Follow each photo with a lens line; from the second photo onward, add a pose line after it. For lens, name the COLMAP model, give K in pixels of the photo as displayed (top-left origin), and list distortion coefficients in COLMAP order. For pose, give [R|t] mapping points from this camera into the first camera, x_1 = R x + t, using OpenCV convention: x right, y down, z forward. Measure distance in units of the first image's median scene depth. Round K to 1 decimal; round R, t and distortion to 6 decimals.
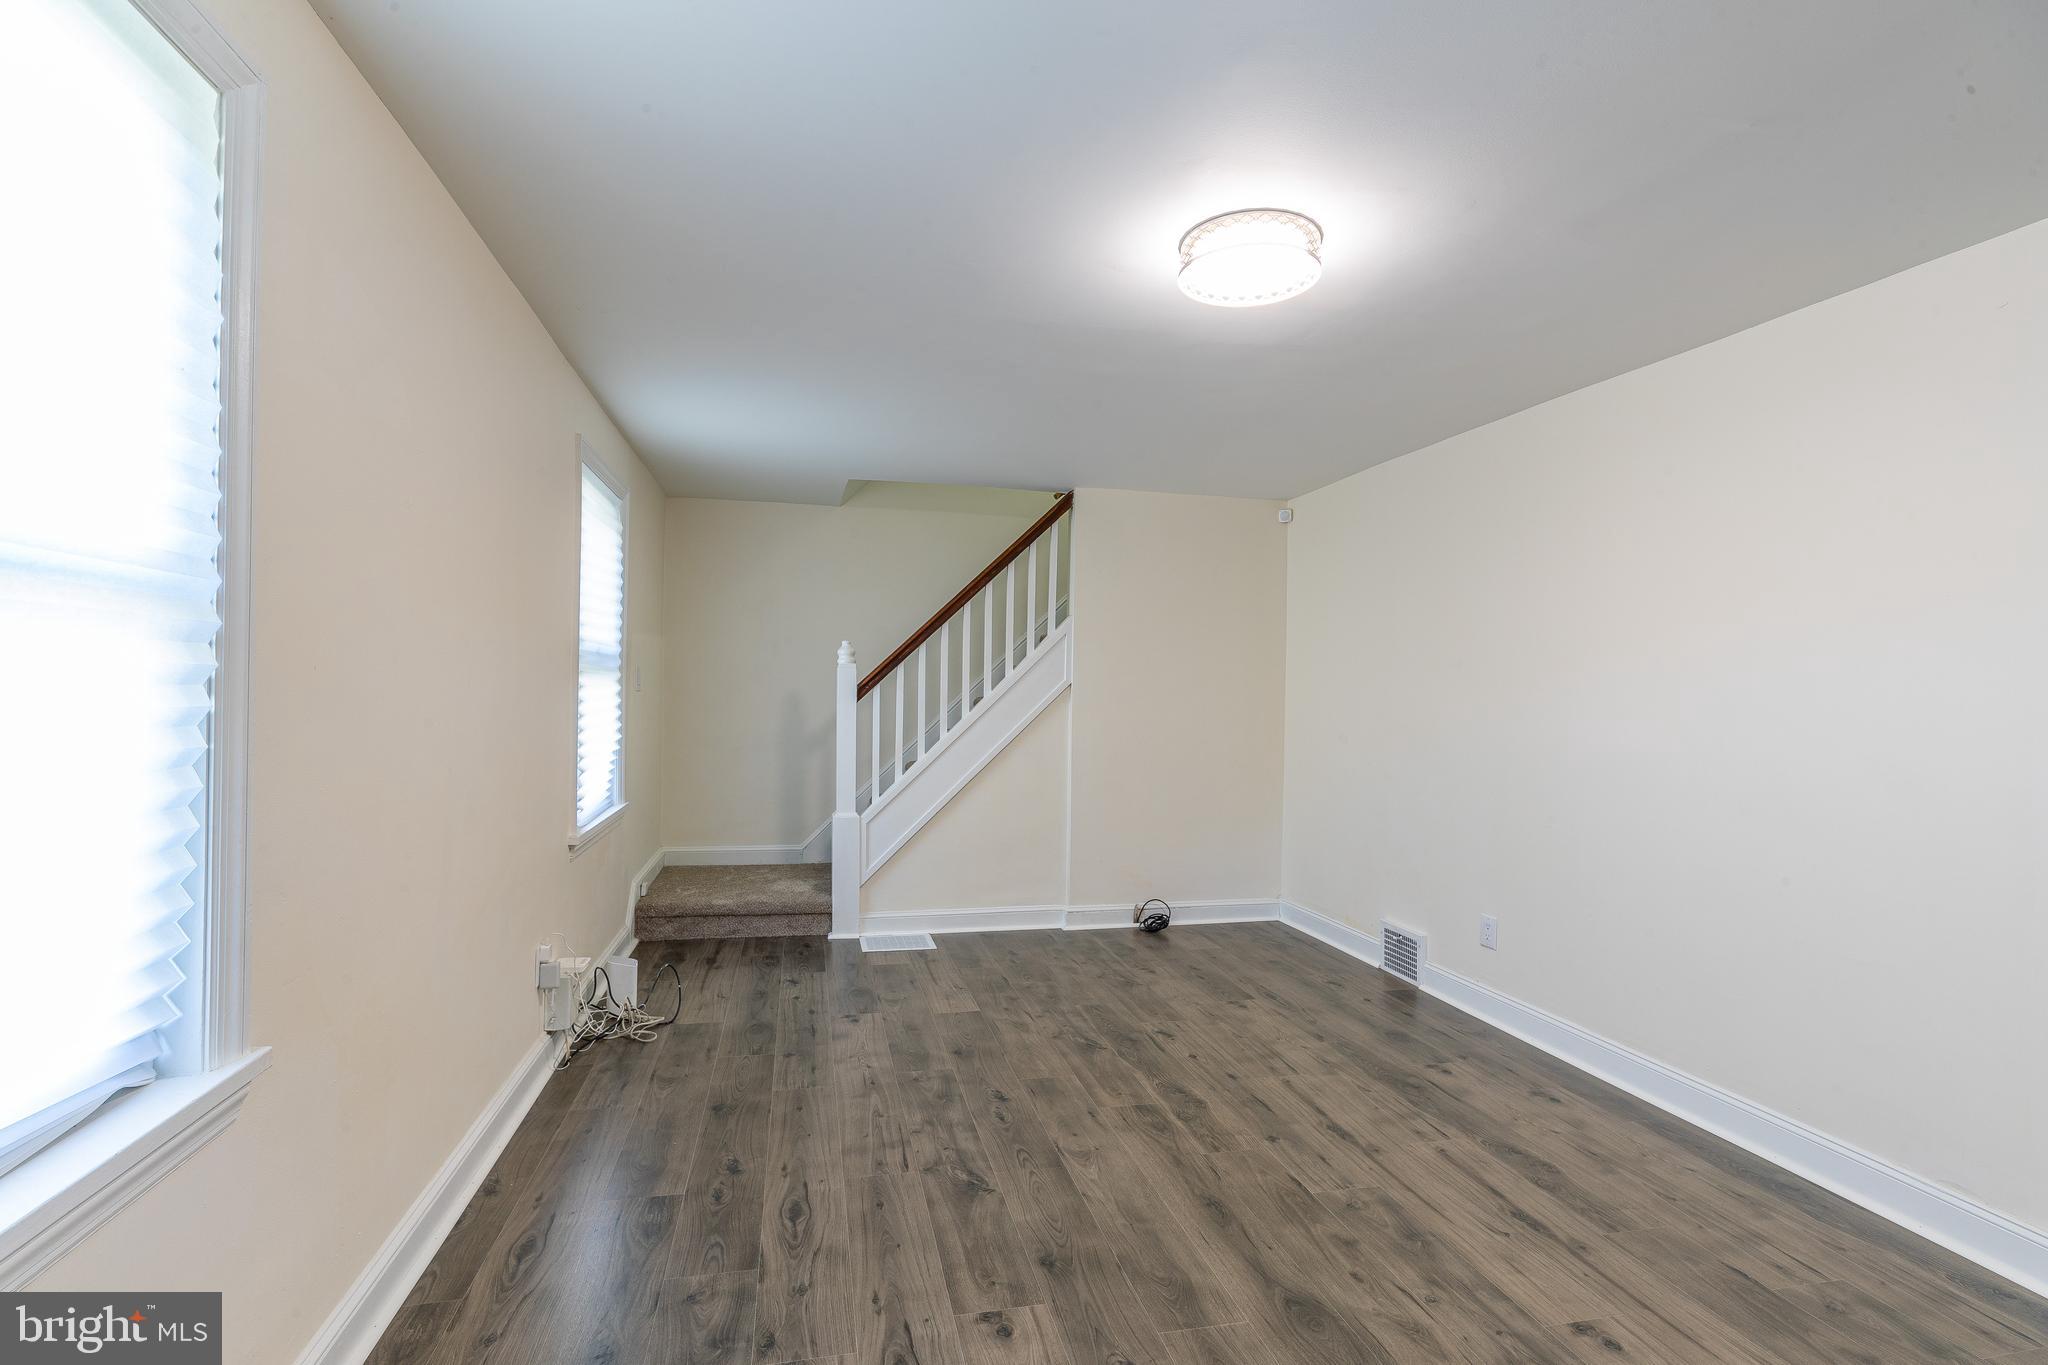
lens RADIAL K [[930.9, 0, 1009.0], [0, 930.9, 686.9], [0, 0, 1]] dist [0.006380, -0.002361]
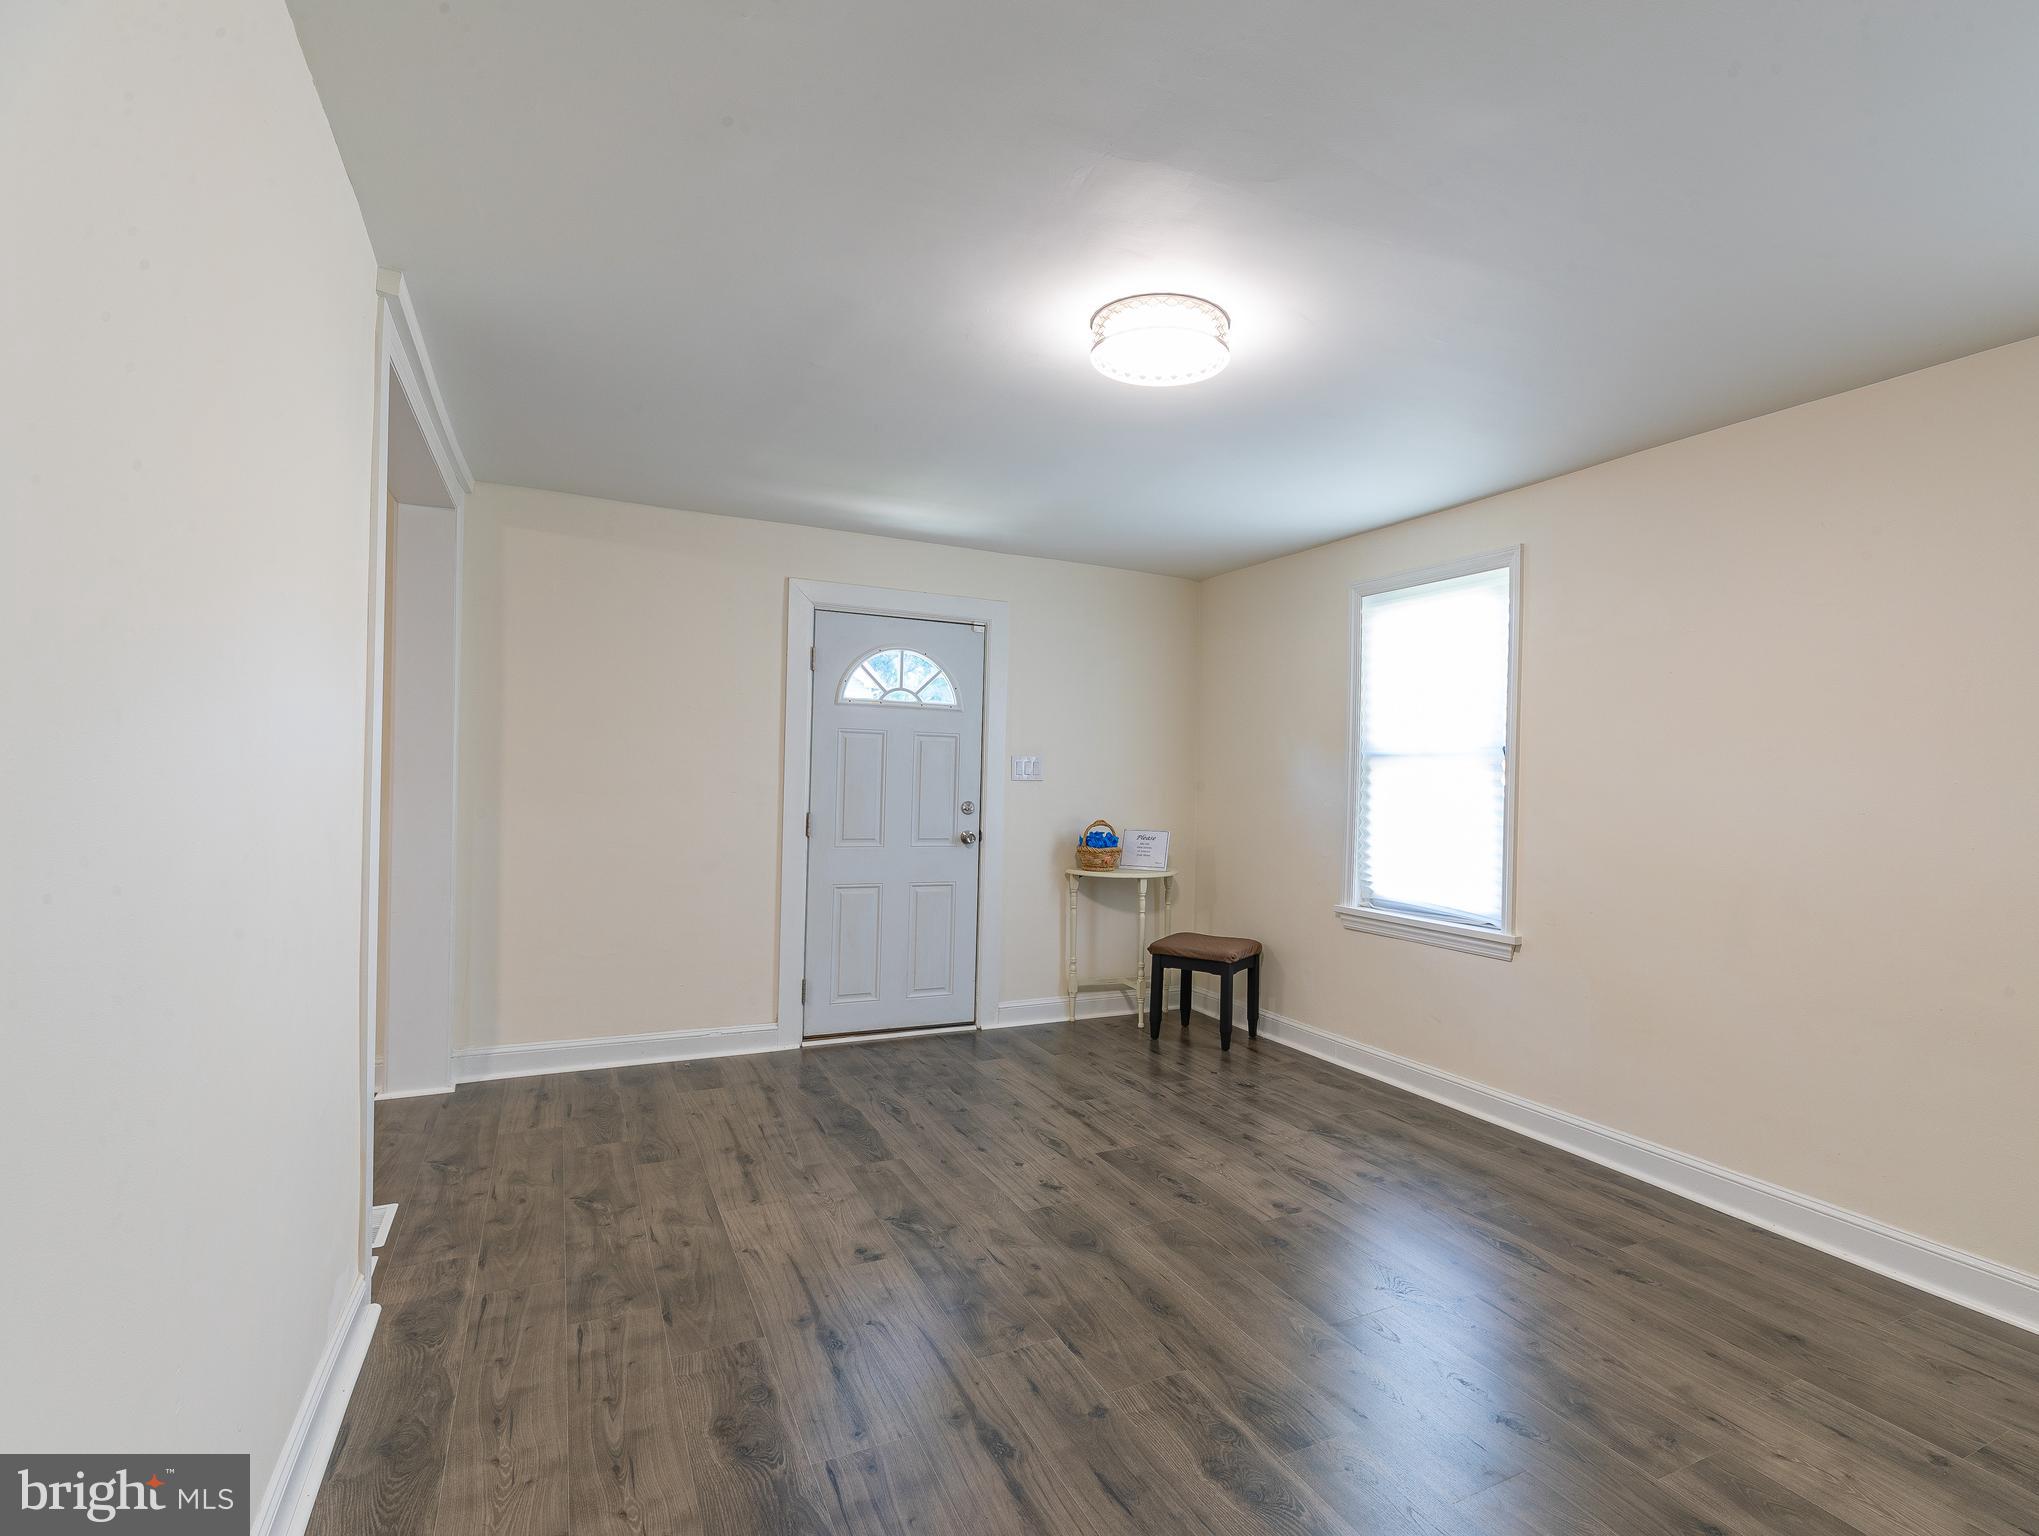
lens RADIAL K [[1048.7, 0, 1135.8], [0, 1048.7, 763.9], [0, 0, 1]] dist [0.006923, -0.002018]
pose [[-0.958863, -0.040173, -0.281012, 0.470573], [-0.035442, 0.999132, -0.021898, 0.015606], [0.281648, -0.011038, -0.959454, 1.677519]]
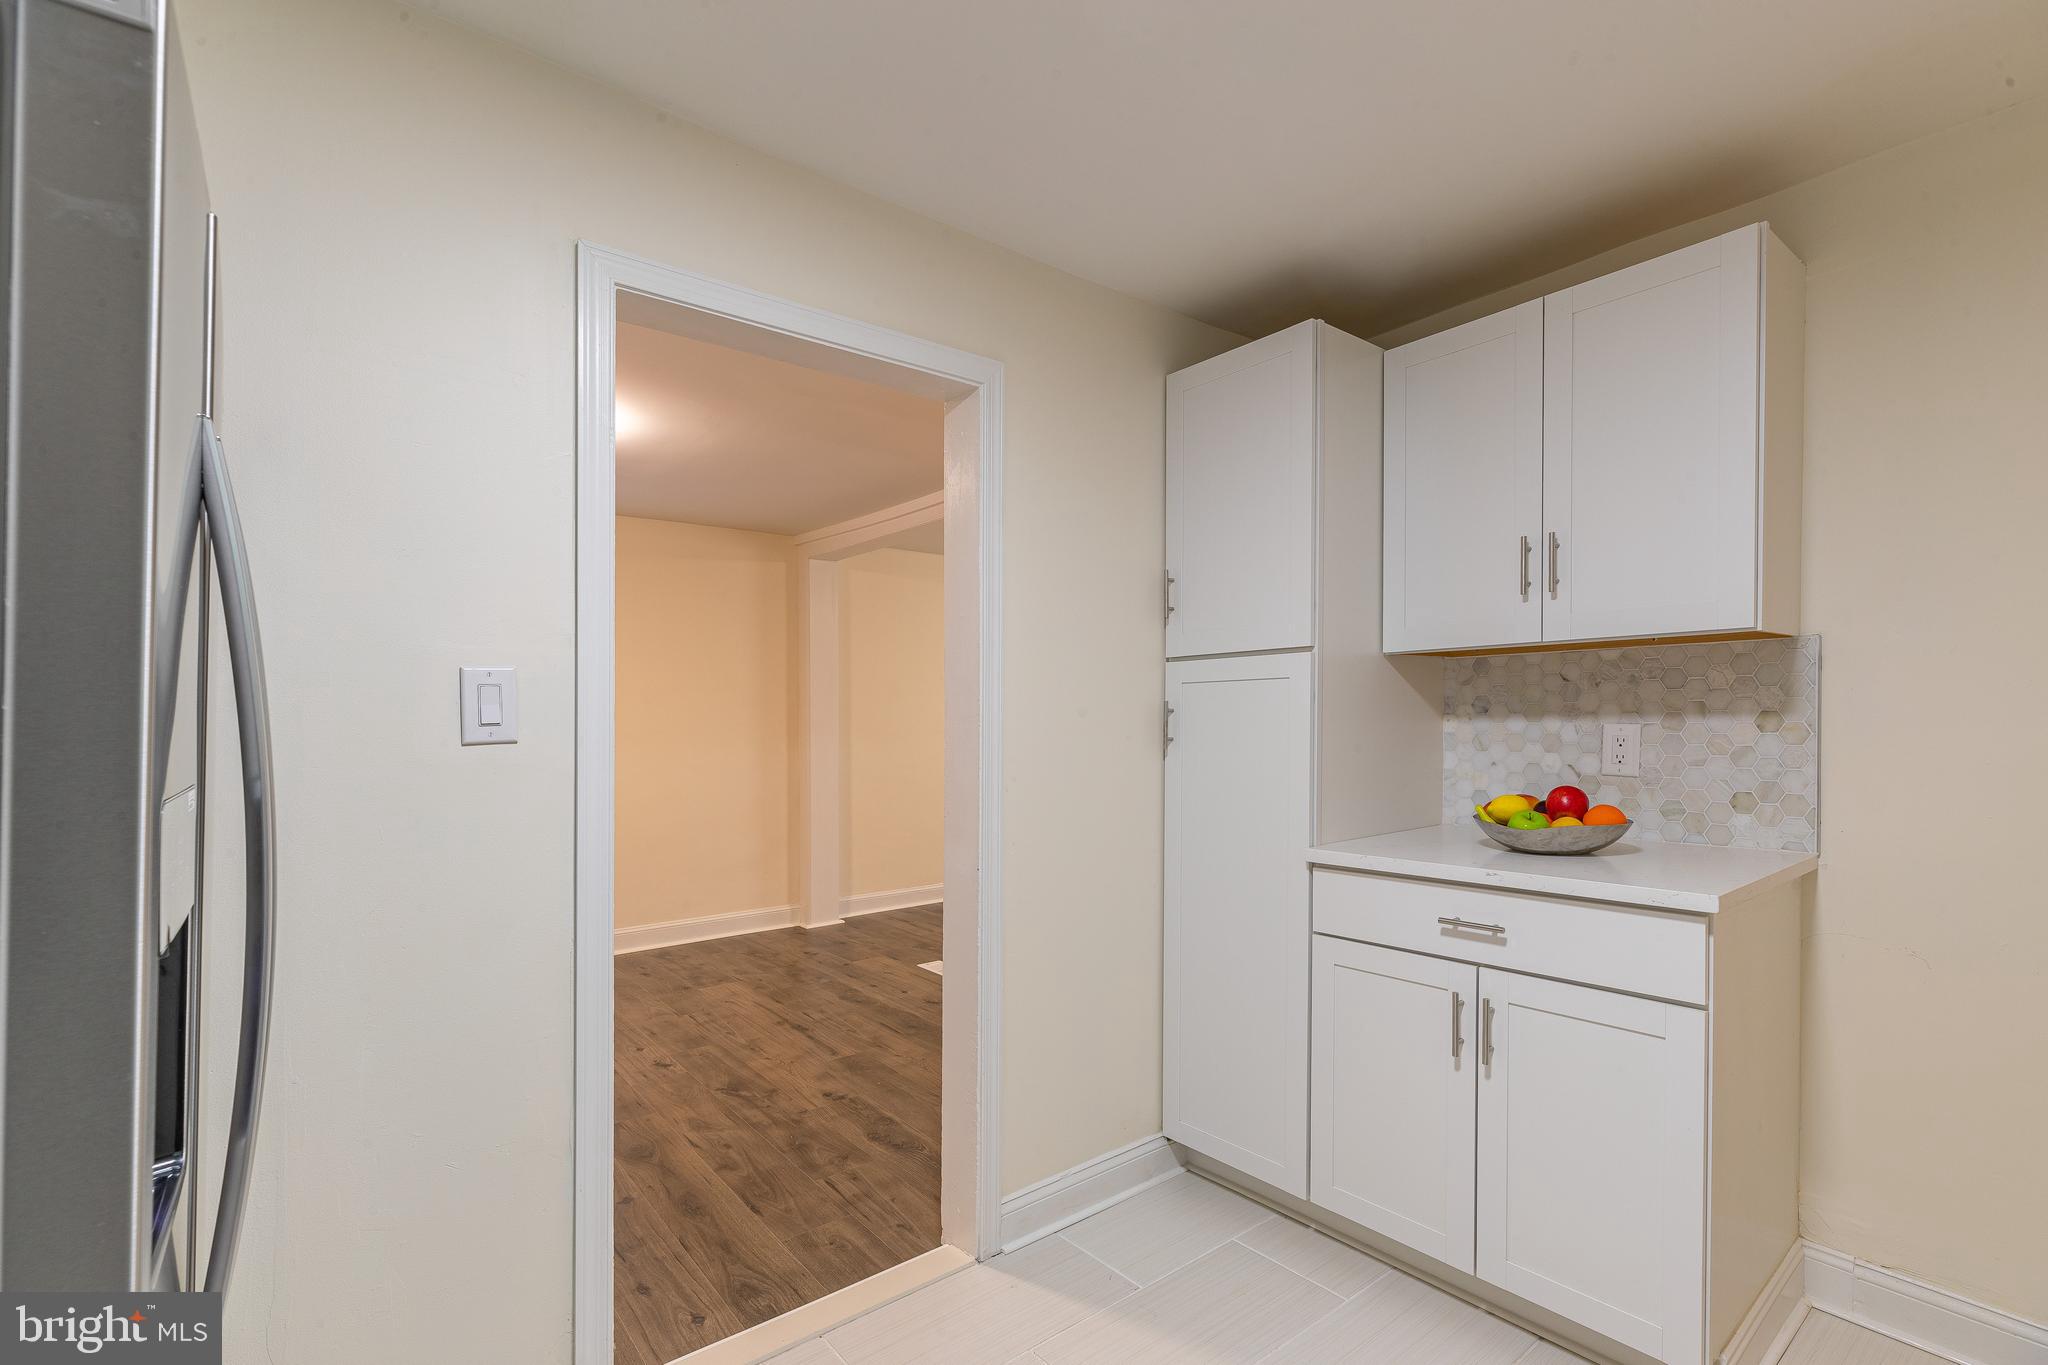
lens RADIAL K [[930.9, 0, 1021.9], [0, 930.9, 710.6], [0, 0, 1]] dist [0.006380, -0.002361]
pose [[-0.898362, -0.003569, -0.439241, 1.495771], [0.002975, 0.999895, -0.014208, 0.026186], [0.439245, -0.014071, -0.898257, 2.061171]]
